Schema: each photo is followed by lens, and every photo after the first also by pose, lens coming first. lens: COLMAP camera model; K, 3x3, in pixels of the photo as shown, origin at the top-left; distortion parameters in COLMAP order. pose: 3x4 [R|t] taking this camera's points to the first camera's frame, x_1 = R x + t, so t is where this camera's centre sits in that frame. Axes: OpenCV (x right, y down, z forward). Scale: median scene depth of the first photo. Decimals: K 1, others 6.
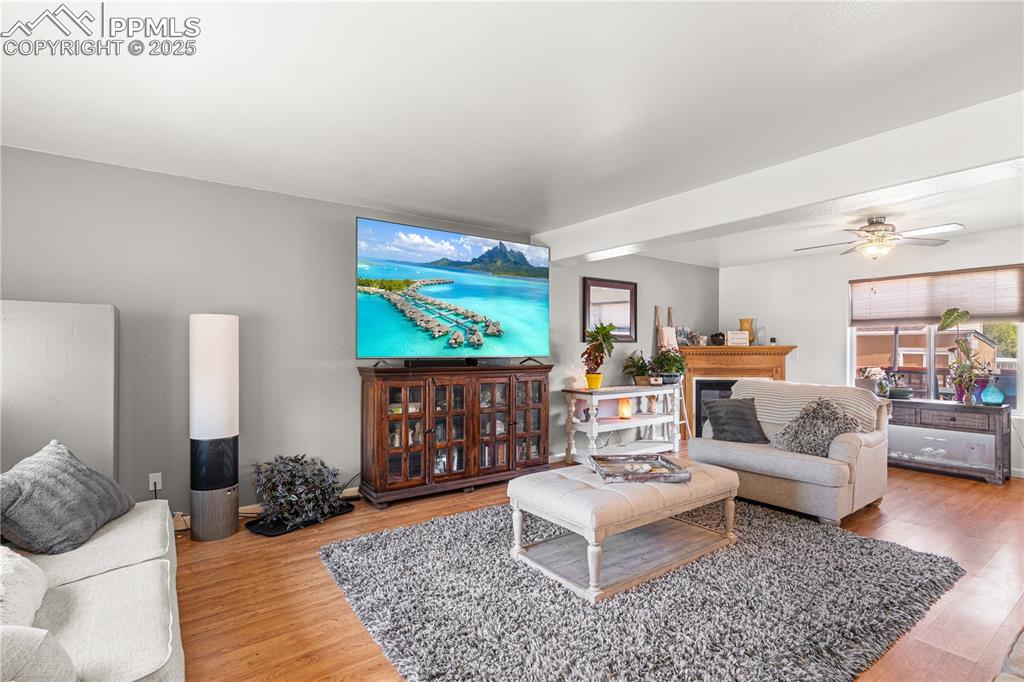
lens RADIAL K [[487.1, 0, 512.4], [0, 487.1, 349.3], [0, 0, 1]] dist [0.004764, -0.000014]
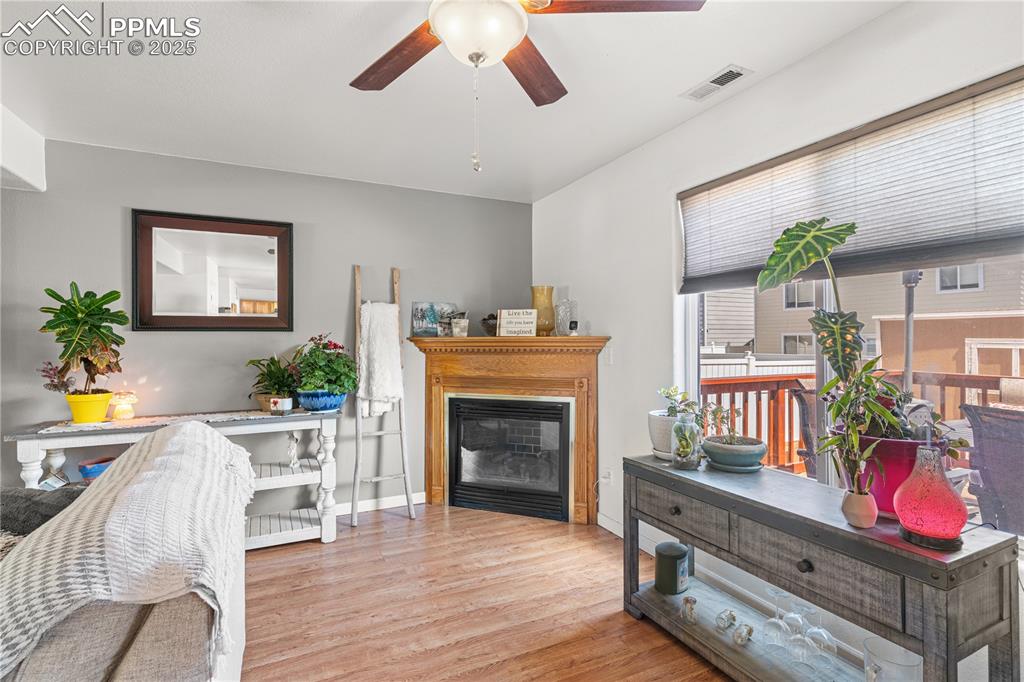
lens RADIAL K [[487.1, 0, 510.7], [0, 487.1, 333.9], [0, 0, 1]] dist [0.004764, -0.000014]
pose [[0.982073, -0.004887, -0.188435, 0.601558], [0.002129, 0.999888, -0.014834, -0.002165], [0.188486, 0.014167, 0.981974, 0.506802]]
